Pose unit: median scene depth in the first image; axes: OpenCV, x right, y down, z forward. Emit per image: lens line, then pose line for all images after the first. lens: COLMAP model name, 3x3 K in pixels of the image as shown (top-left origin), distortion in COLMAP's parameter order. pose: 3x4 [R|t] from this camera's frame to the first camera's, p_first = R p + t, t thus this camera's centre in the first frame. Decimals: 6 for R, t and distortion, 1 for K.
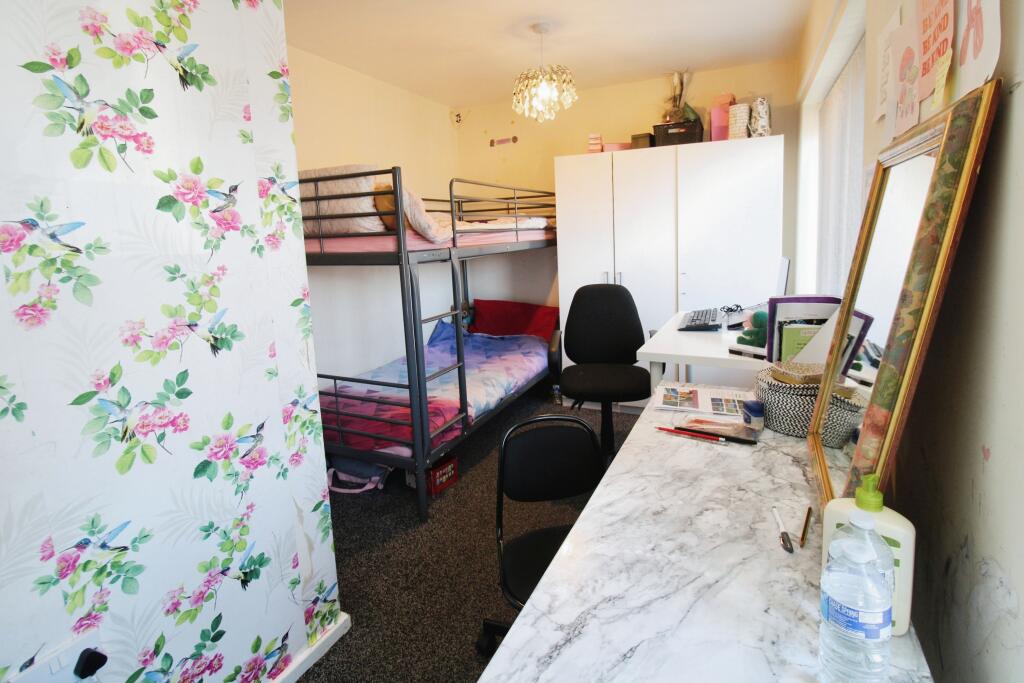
lens RADIAL K [[503.5, 0, 514.4], [0, 503.5, 293.5], [0, 0, 1]] dist [-0.000837, 0.000283]
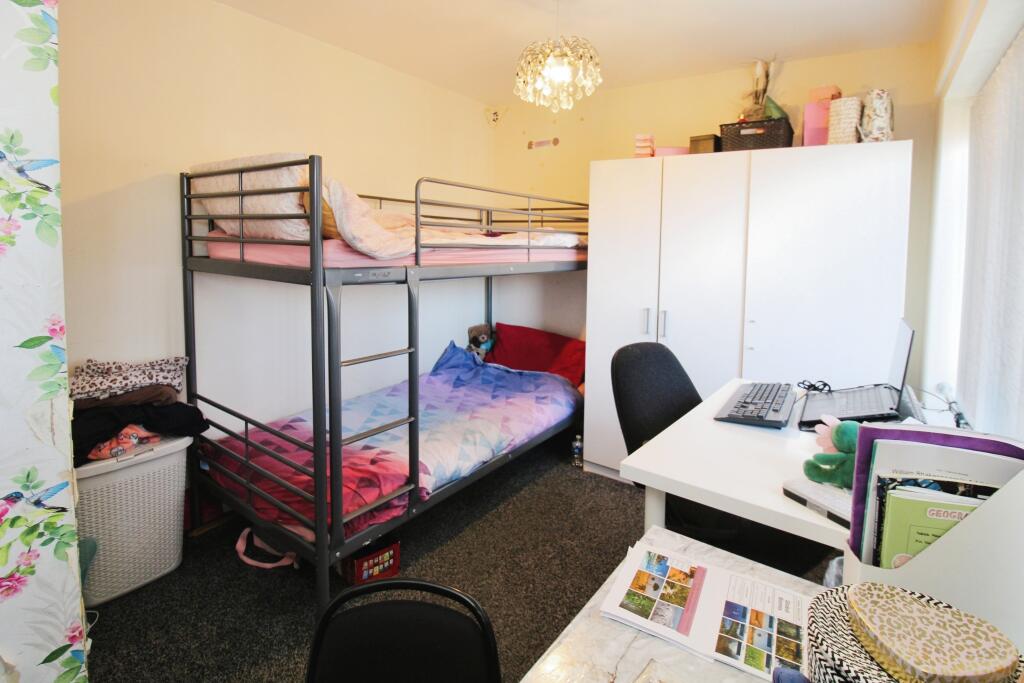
lens RADIAL K [[478.6, 0, 515.0], [0, 478.6, 263.1], [0, 0, 1]] dist [-0.009335, -0.001618]
pose [[0.975270, 0.076113, -0.207500, 0.148797], [-0.091542, 0.993626, -0.065783, -0.050913], [0.201170, 0.083151, 0.976021, 0.263574]]
